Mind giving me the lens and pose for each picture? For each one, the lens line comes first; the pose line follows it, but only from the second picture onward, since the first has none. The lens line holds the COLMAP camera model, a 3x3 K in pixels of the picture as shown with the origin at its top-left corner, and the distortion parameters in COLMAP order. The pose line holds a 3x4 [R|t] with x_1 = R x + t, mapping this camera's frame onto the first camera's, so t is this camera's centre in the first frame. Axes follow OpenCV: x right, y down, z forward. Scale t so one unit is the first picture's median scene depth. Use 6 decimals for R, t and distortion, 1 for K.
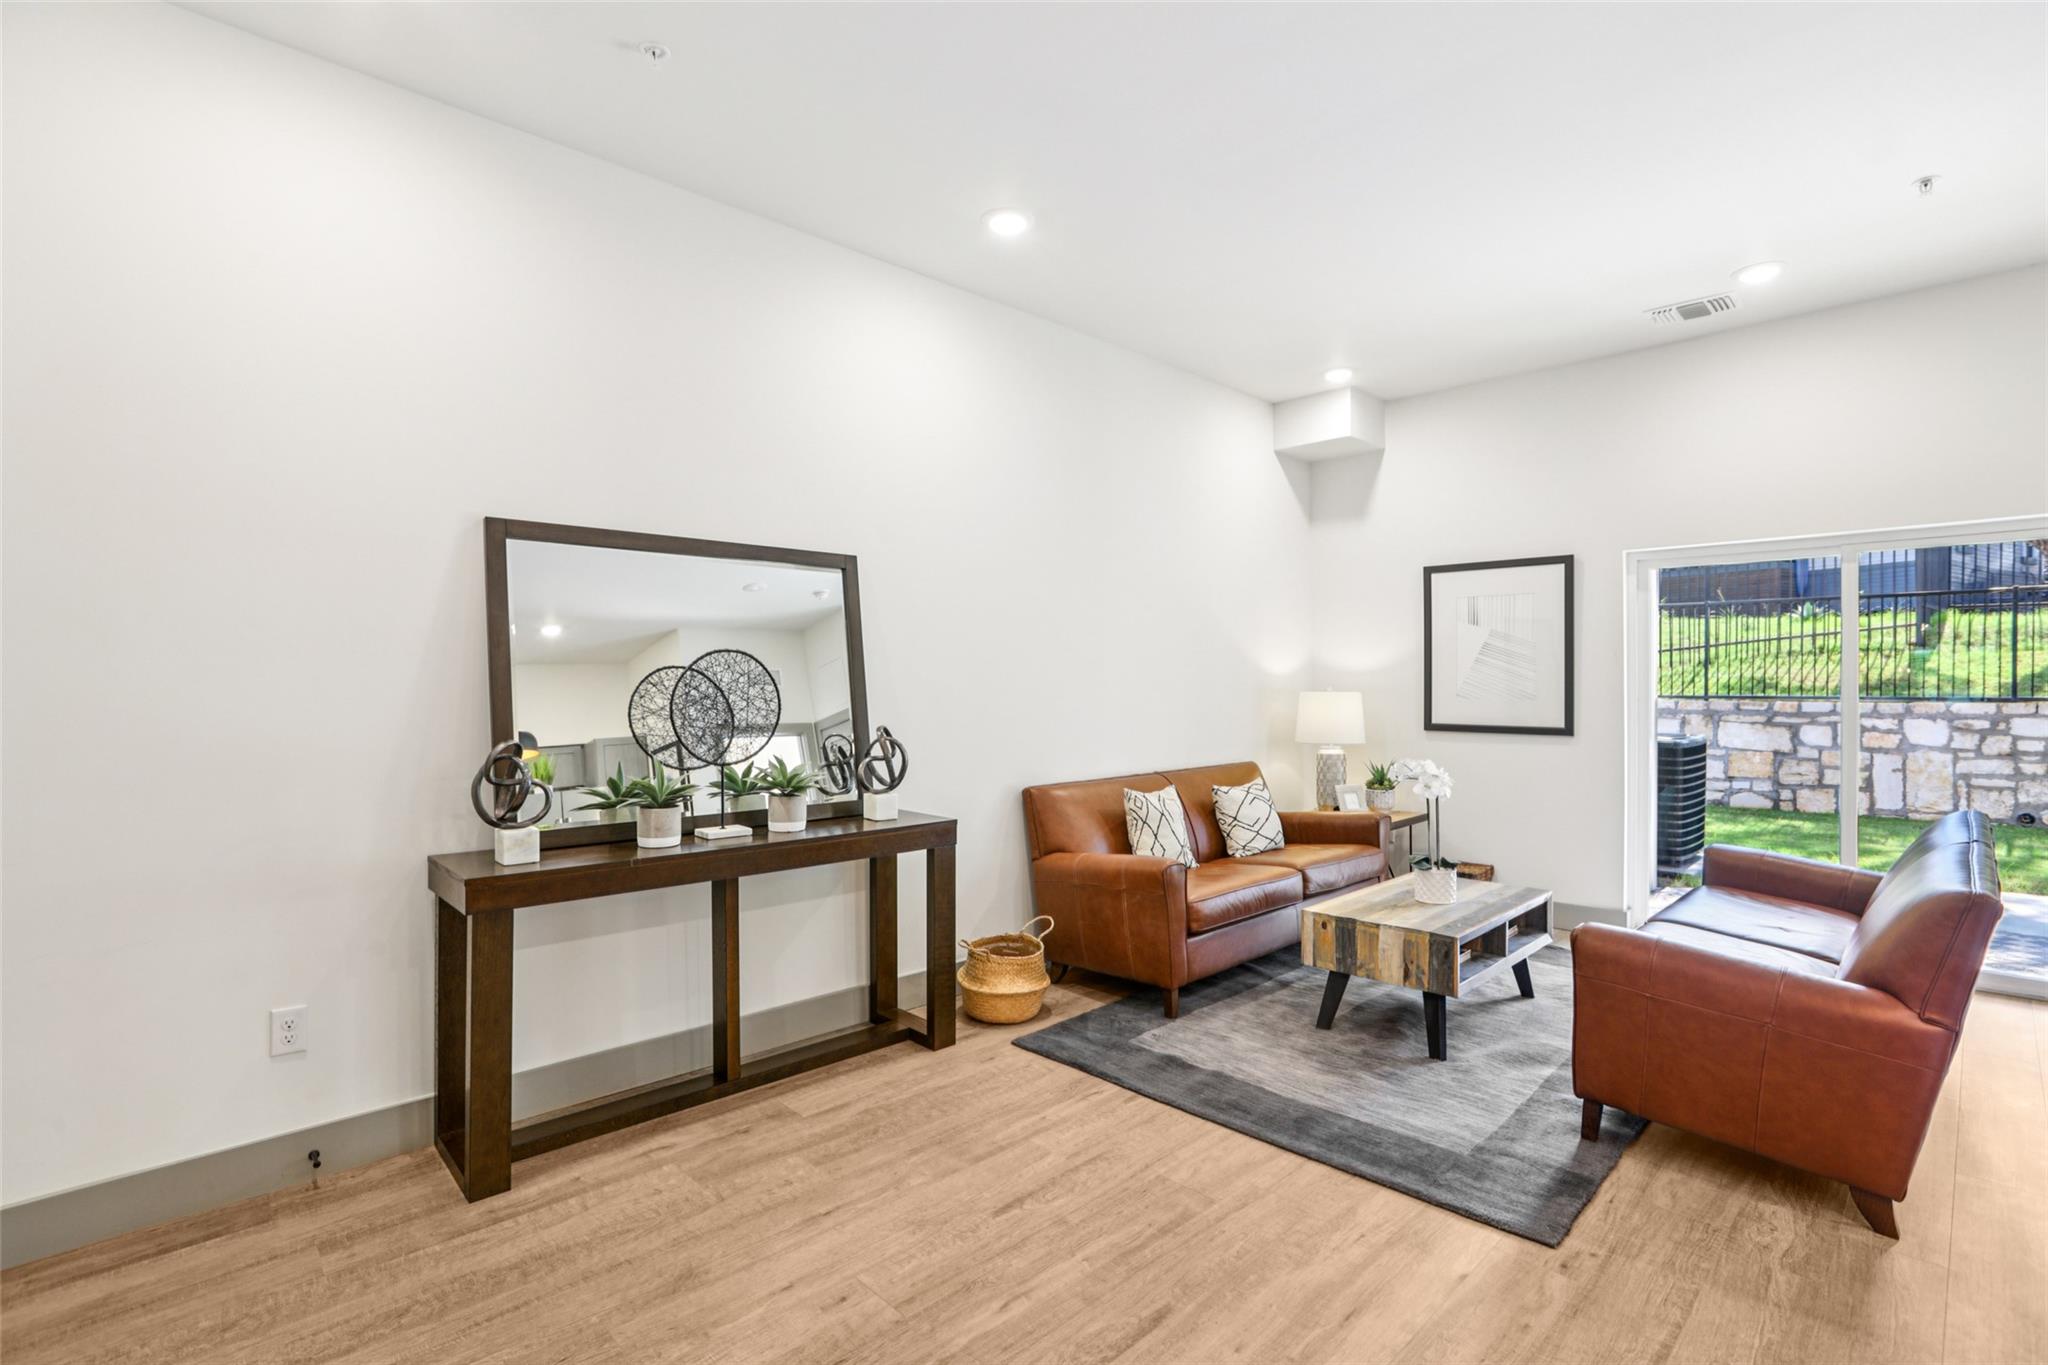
lens RADIAL K [[1058.9, 0, 1023.2], [0, 1058.9, 669.5], [0, 0, 1]] dist [0.022337, 0.000619]
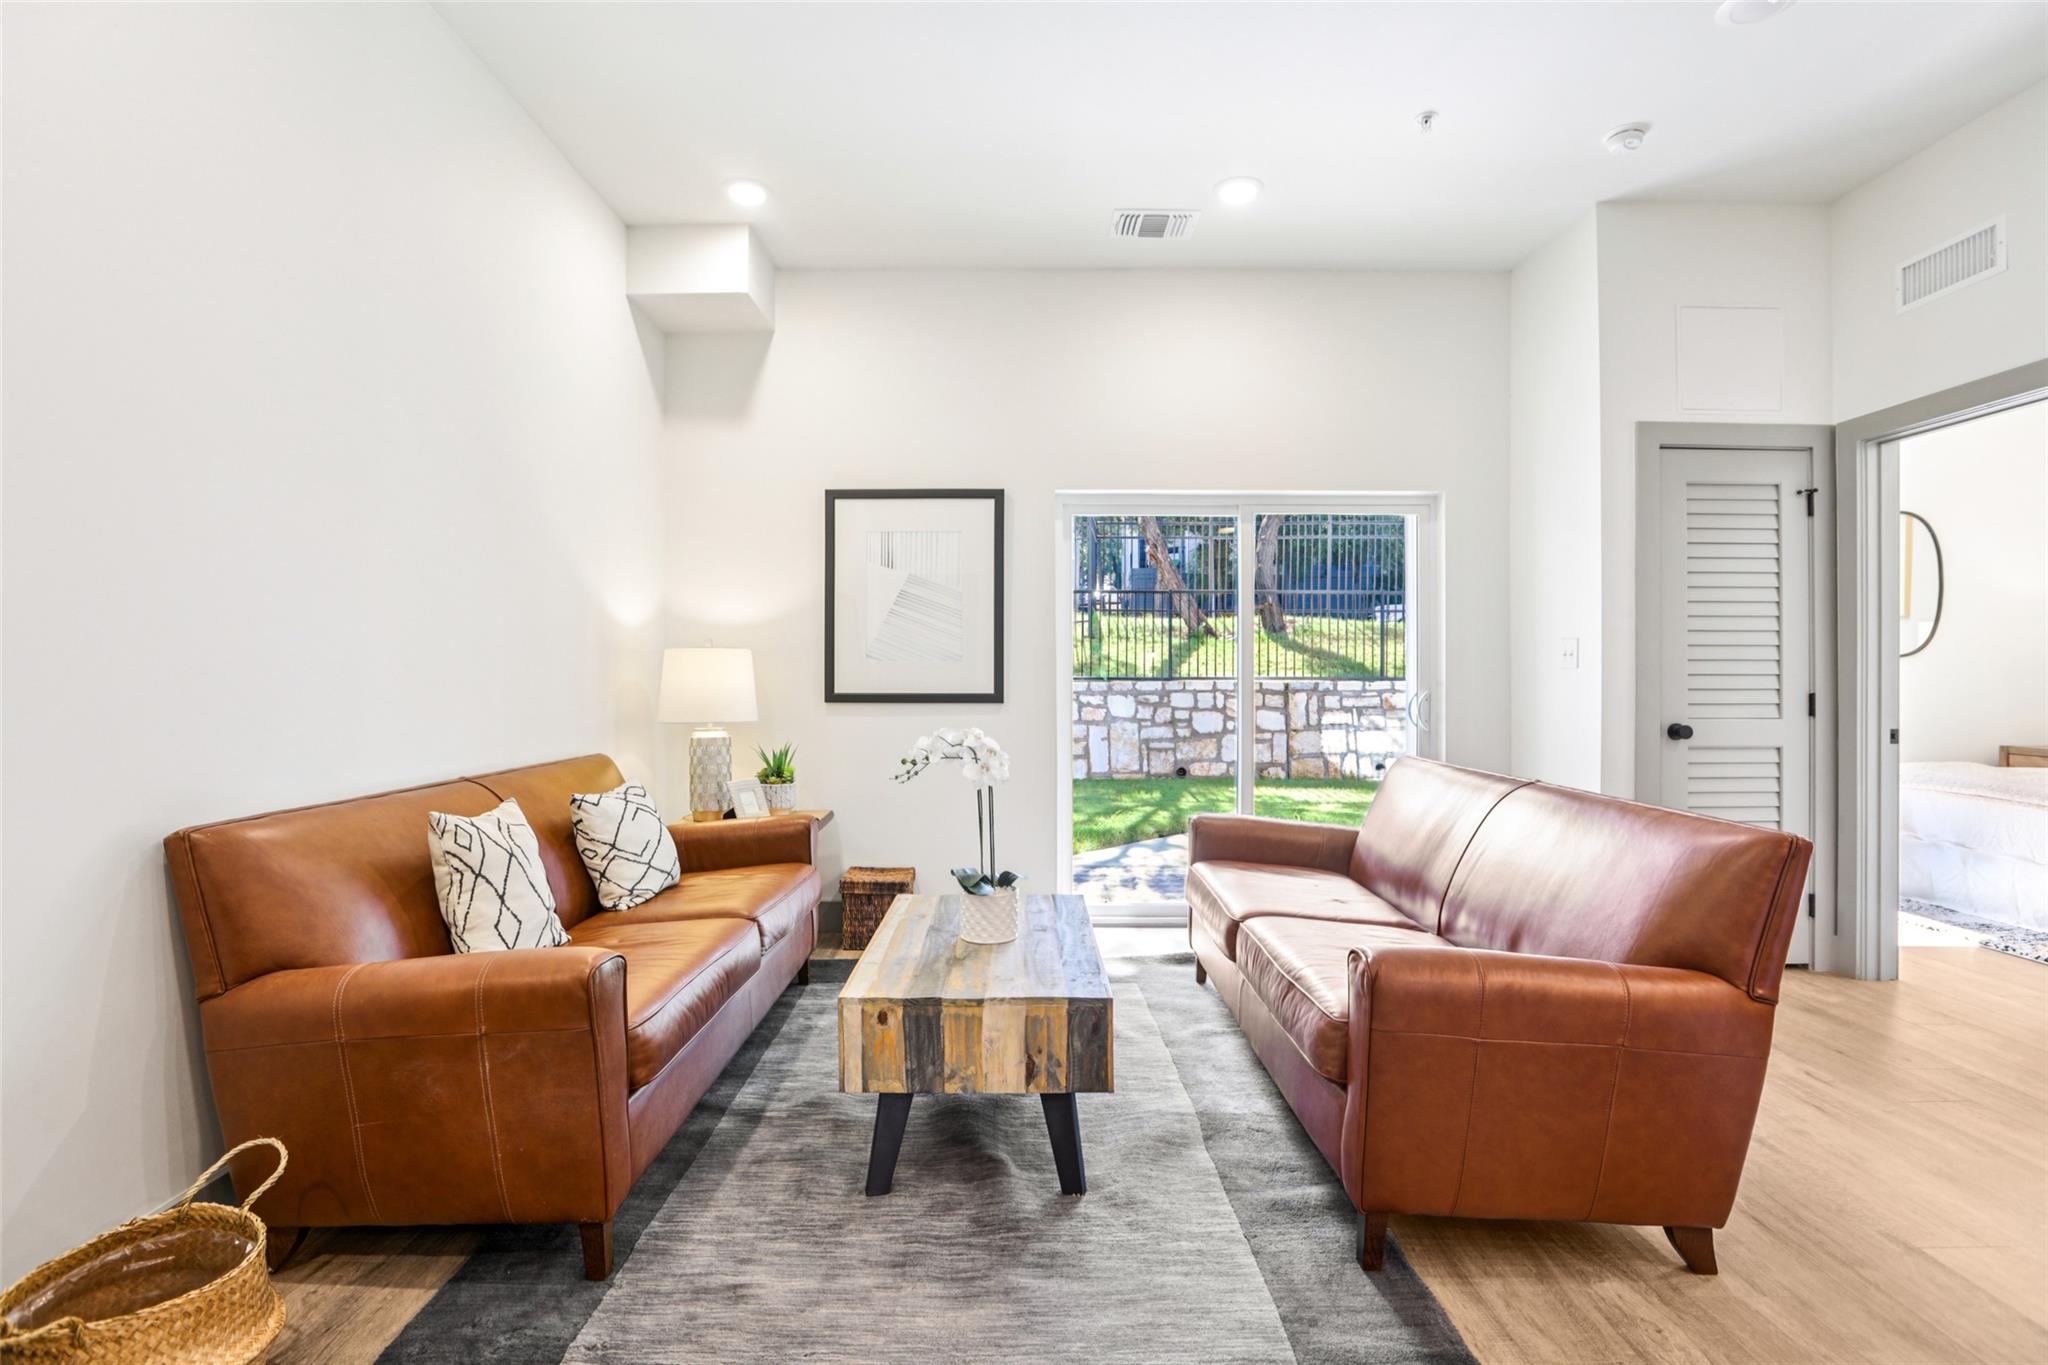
lens RADIAL K [[991.1, 0, 1041.3], [0, 991.1, 687.4], [0, 0, 1]] dist [-0.037315, 0.008224]
pose [[0.696229, 0.000271, 0.717819, -0.031361], [-0.007757, 0.999944, 0.007146, 0.047322], [-0.717777, -0.010543, 0.696193, 0.461976]]
